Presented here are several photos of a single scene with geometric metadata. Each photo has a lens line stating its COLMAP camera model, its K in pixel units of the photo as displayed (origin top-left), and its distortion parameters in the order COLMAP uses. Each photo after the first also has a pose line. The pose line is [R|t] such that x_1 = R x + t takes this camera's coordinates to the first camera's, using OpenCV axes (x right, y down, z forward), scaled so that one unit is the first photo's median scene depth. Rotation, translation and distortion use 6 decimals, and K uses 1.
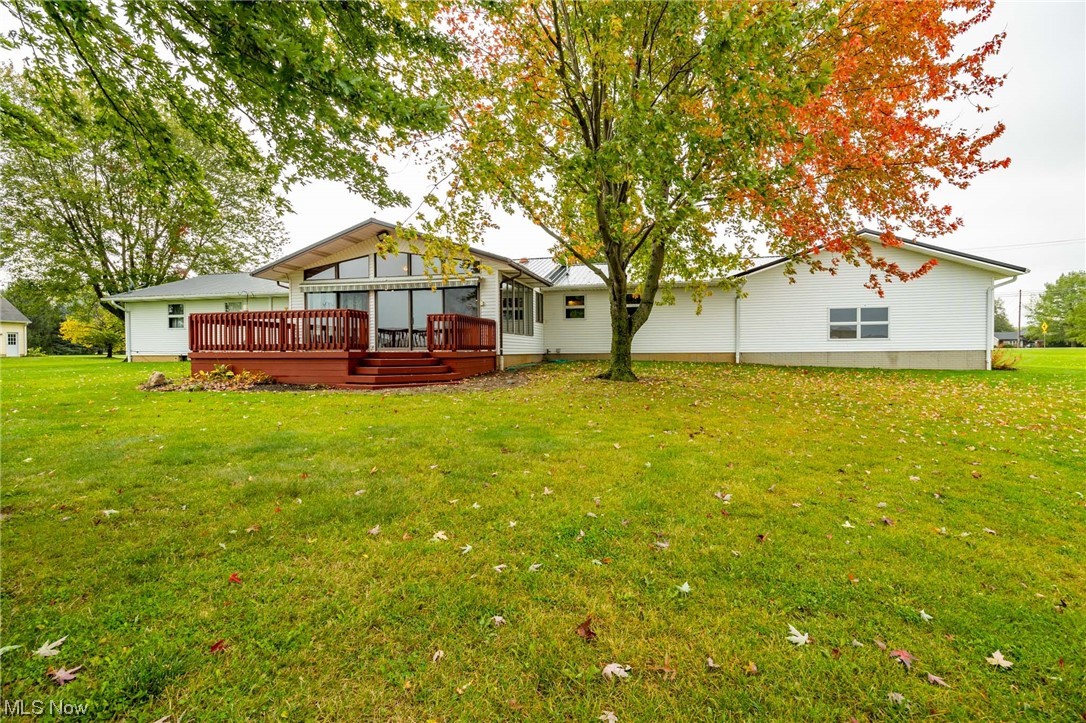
lens RADIAL K [[528.1, 0, 543.7], [0, 528.1, 362.8], [0, 0, 1]] dist [-0.000468, -0.000050]
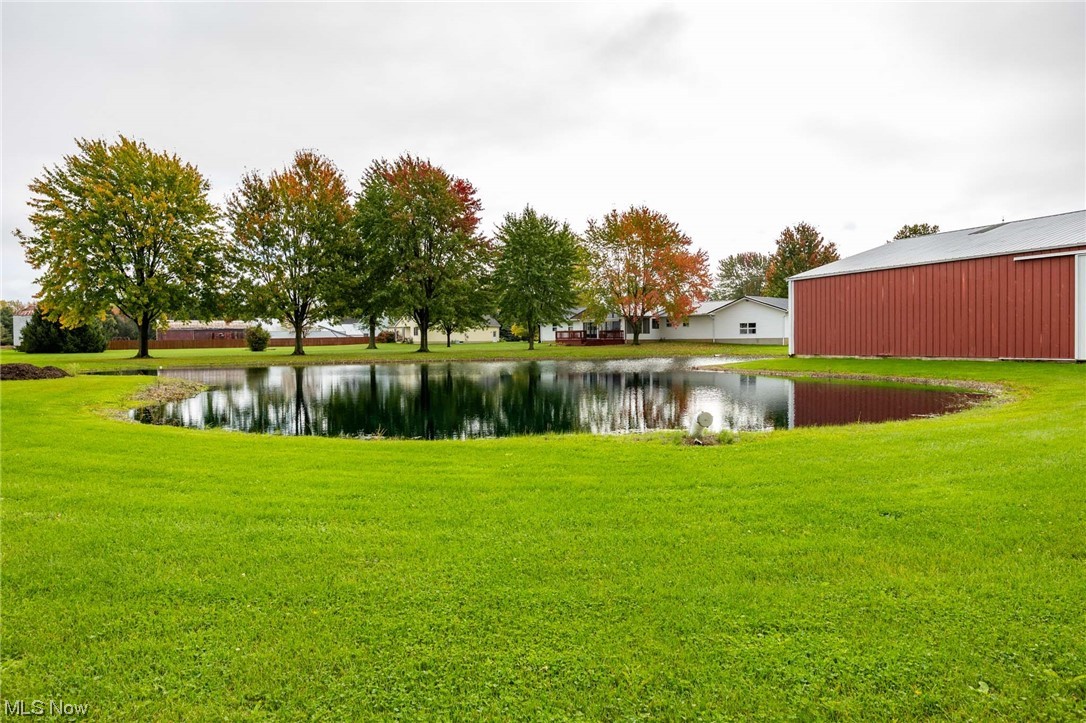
lens RADIAL K [[705.7, 0, 543.1], [0, 705.7, 358.1], [0, 0, 1]] dist [-0.004259, -0.000062]
pose [[0.814856, 0.010955, -0.579560, 1.913601], [-0.005098, 0.999918, 0.011734, 0.048071], [0.579641, -0.006607, 0.814845, -2.782880]]
